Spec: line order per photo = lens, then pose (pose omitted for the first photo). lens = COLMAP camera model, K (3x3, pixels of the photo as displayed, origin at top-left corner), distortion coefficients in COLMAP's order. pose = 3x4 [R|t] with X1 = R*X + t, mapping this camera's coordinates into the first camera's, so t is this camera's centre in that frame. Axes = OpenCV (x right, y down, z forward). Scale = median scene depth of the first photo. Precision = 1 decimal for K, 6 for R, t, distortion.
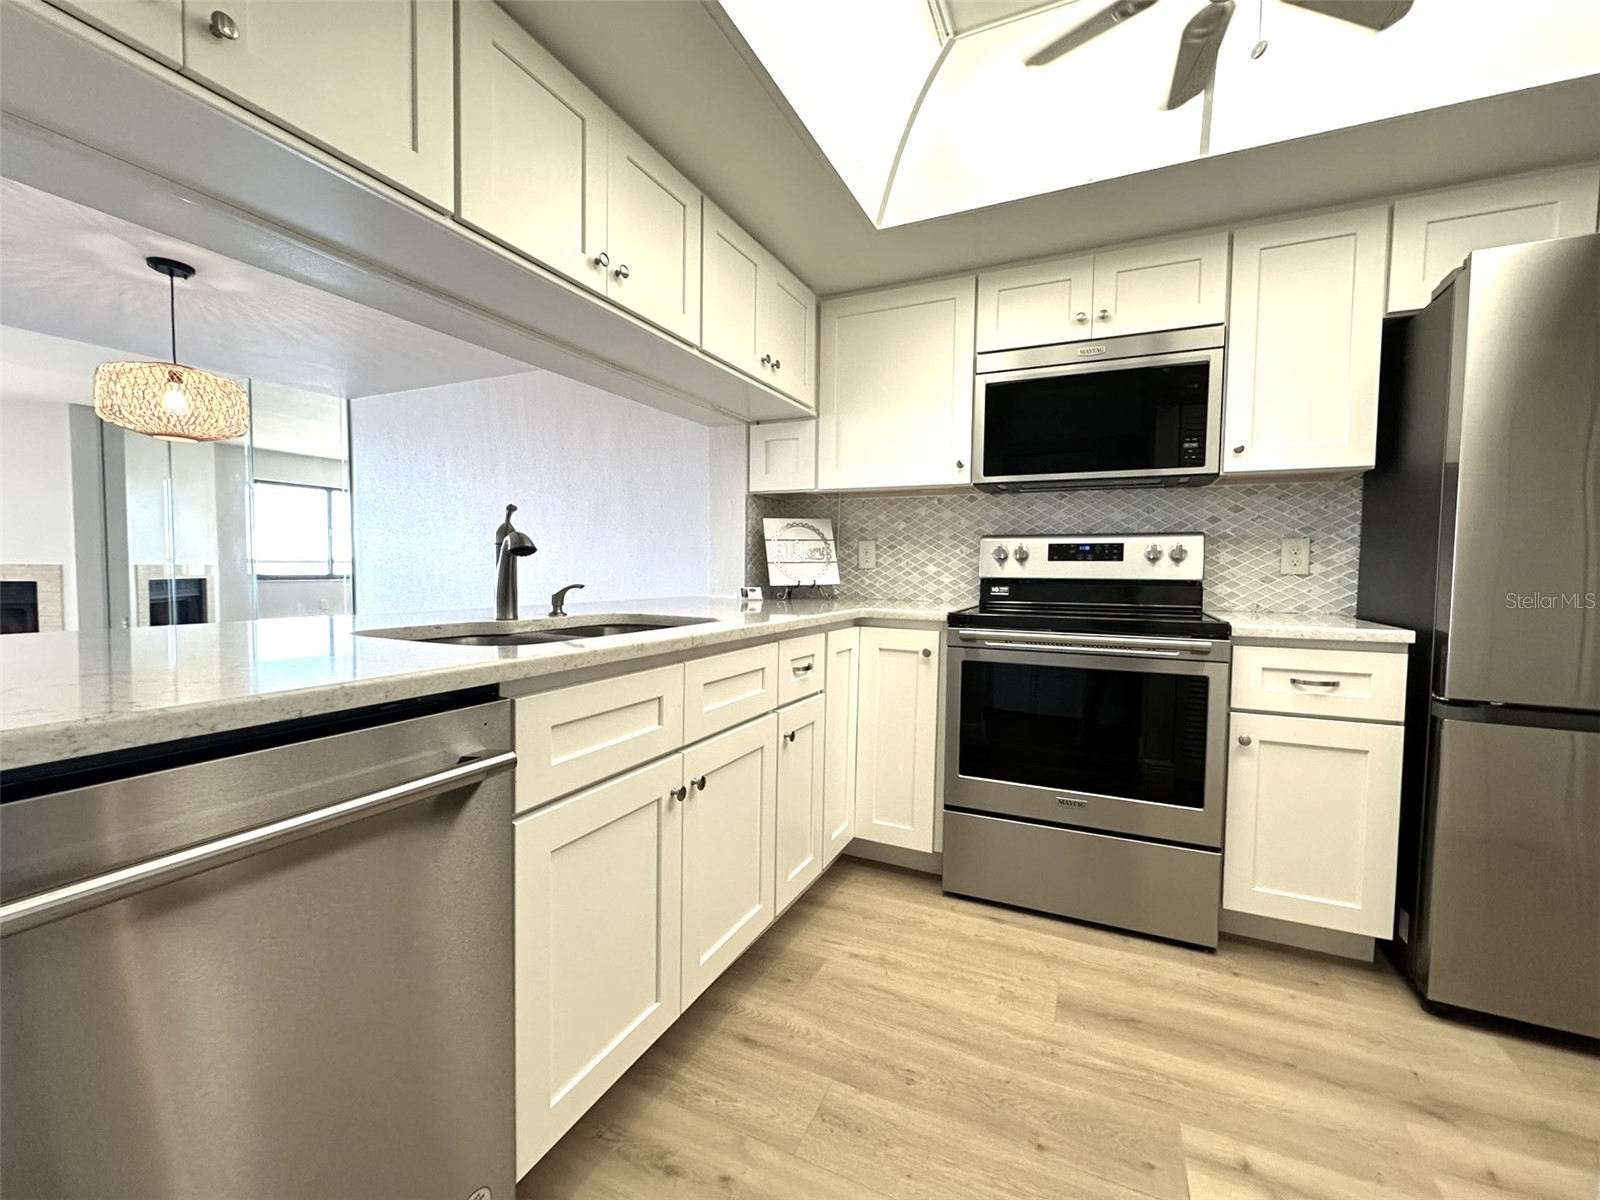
lens RADIAL K [[654.9, 0, 800.0], [0, 654.9, 600.0], [0, 0, 1]] dist [-0.000549, -0.000121]
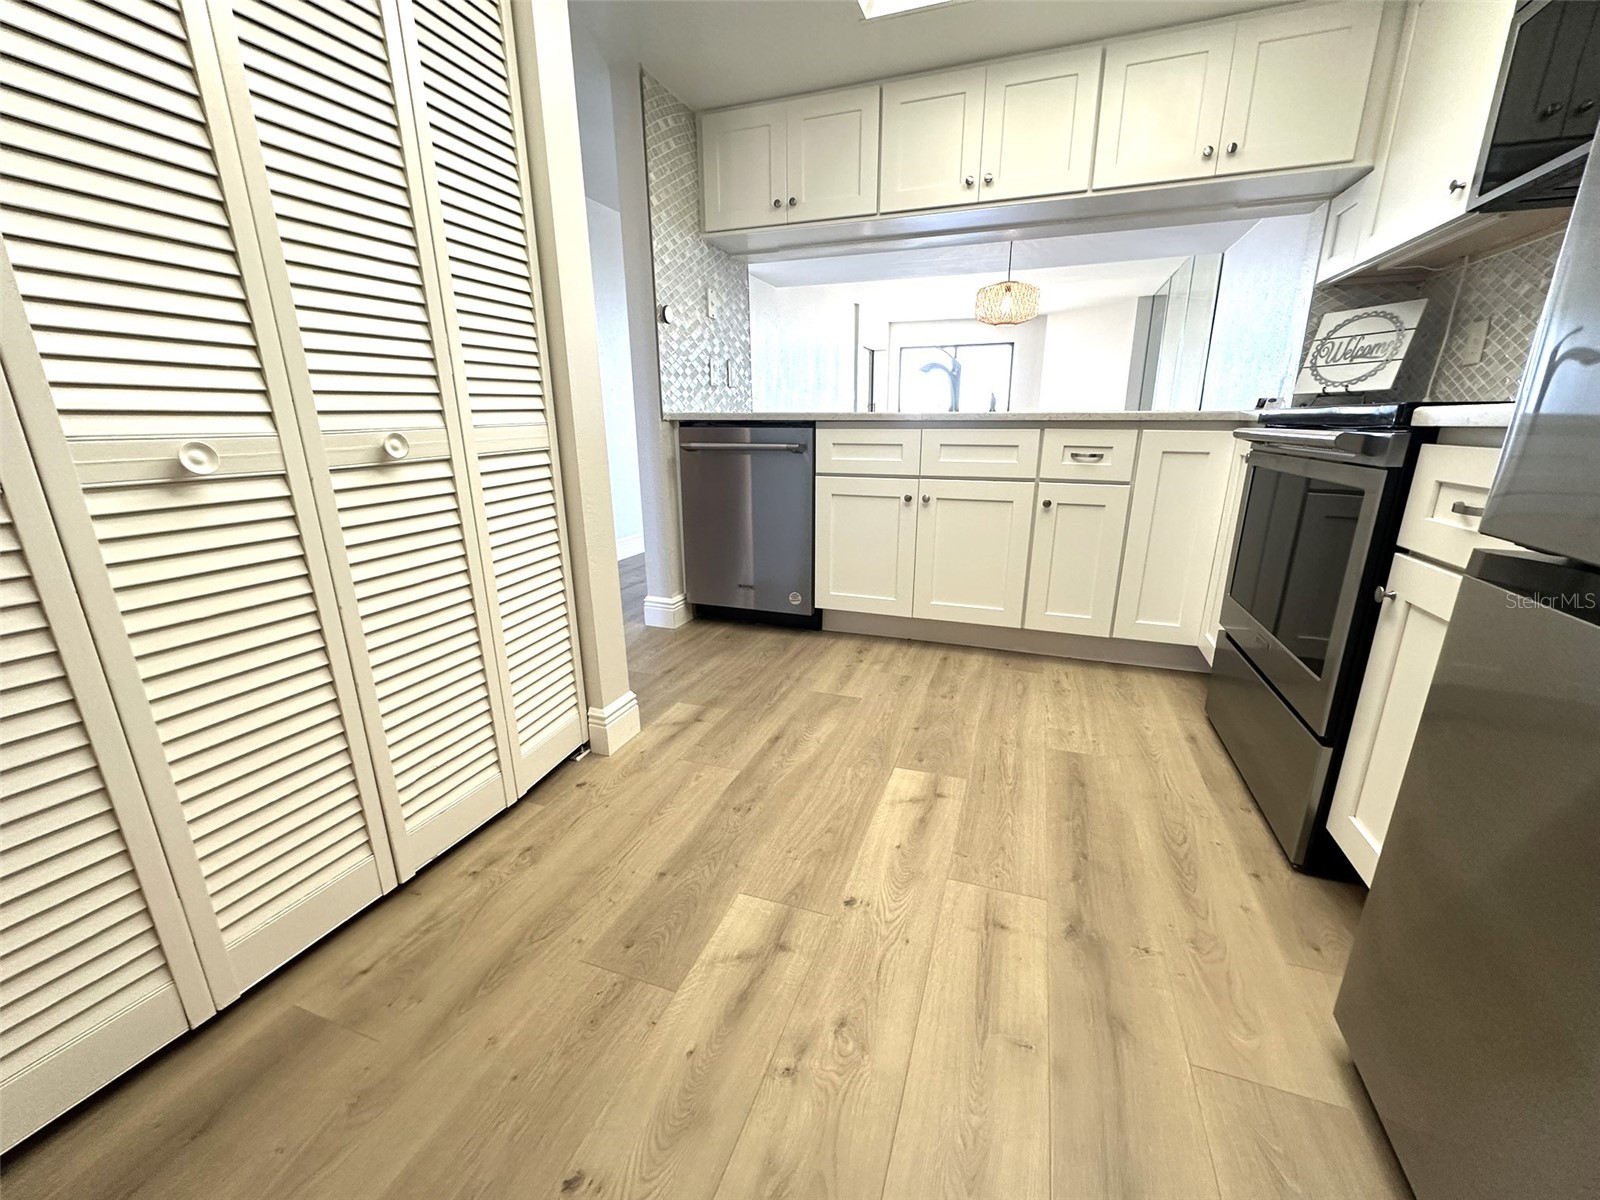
lens RADIAL K [[633.5, 0, 804.9], [0, 633.5, 596.9], [0, 0, 1]] dist [-0.004417, -0.000201]
pose [[0.093581, 0.257326, -0.961783, 1.051642], [-0.044391, 0.966140, 0.254172, 0.073790], [0.994622, 0.018909, 0.101835, 0.326048]]
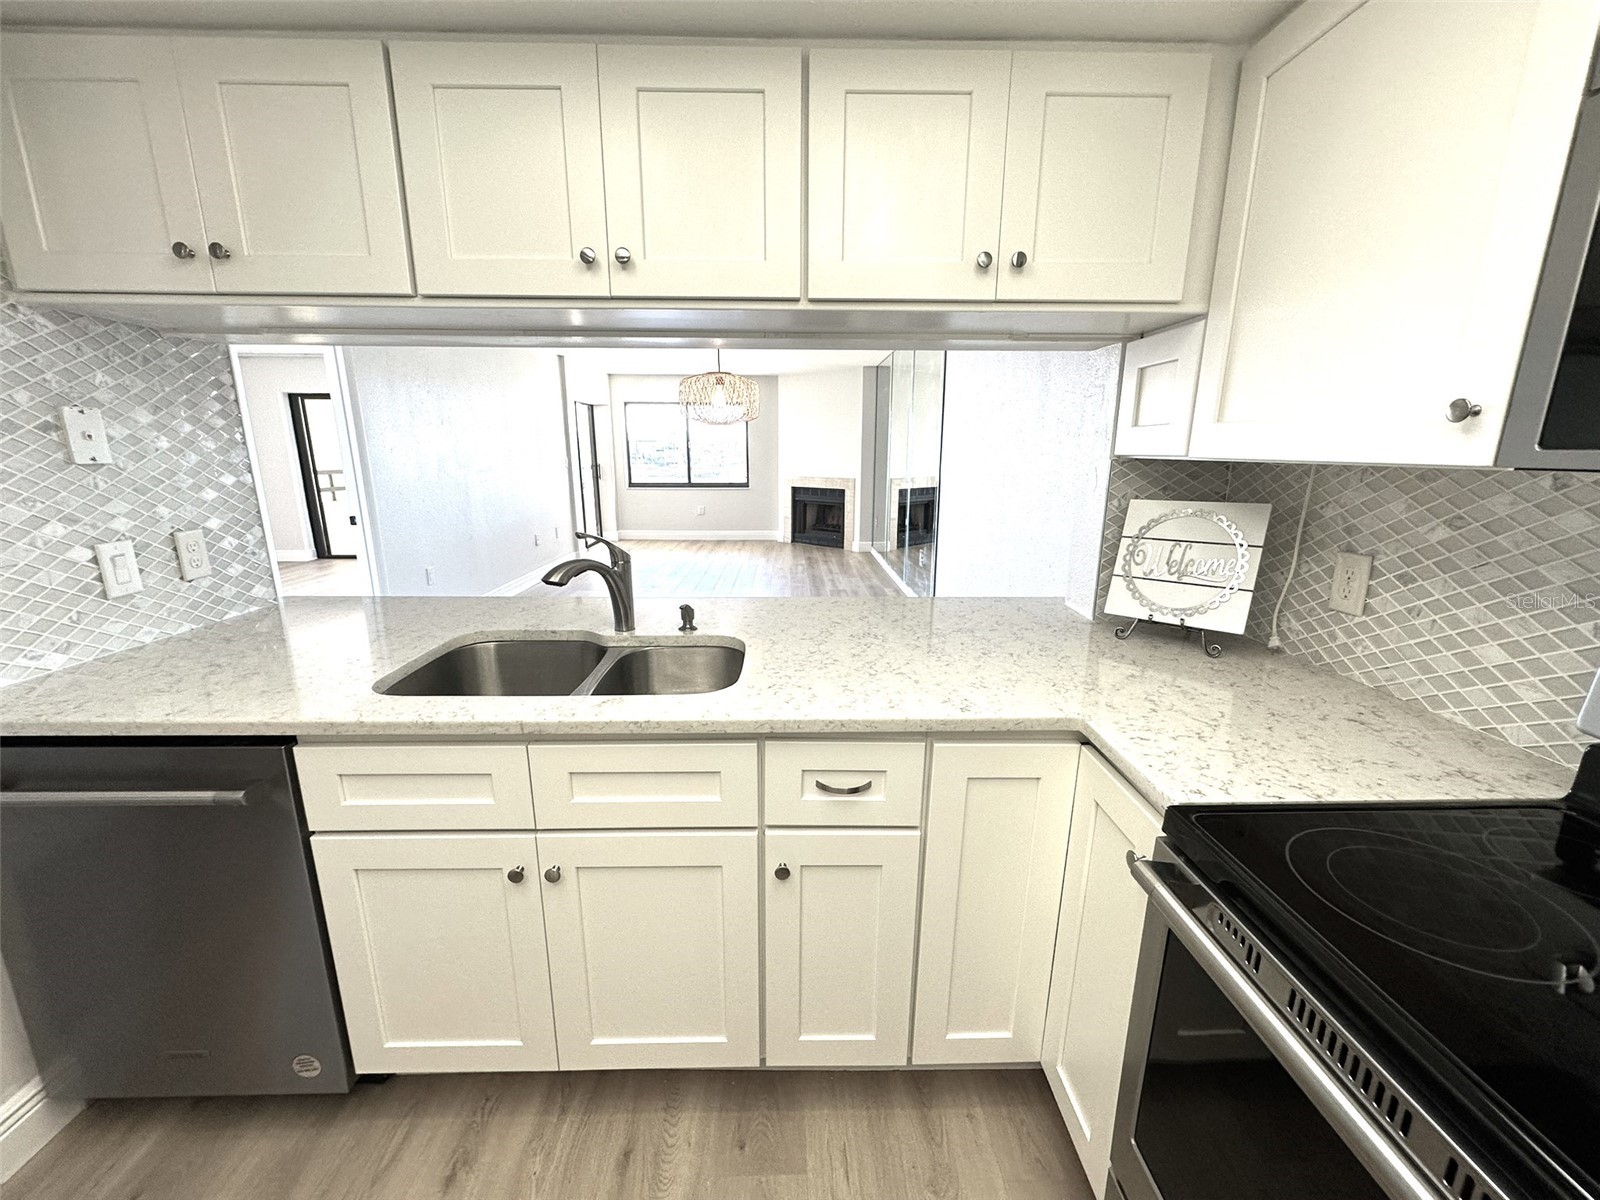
lens RADIAL K [[633.5, 0, 804.9], [0, 633.5, 596.9], [0, 0, 1]] dist [-0.004417, -0.000201]
pose [[0.450608, 0.192339, -0.871756, 0.458721], [-0.042505, 0.980029, 0.194257, -0.186019], [0.891710, -0.050480, 0.449784, 0.623211]]
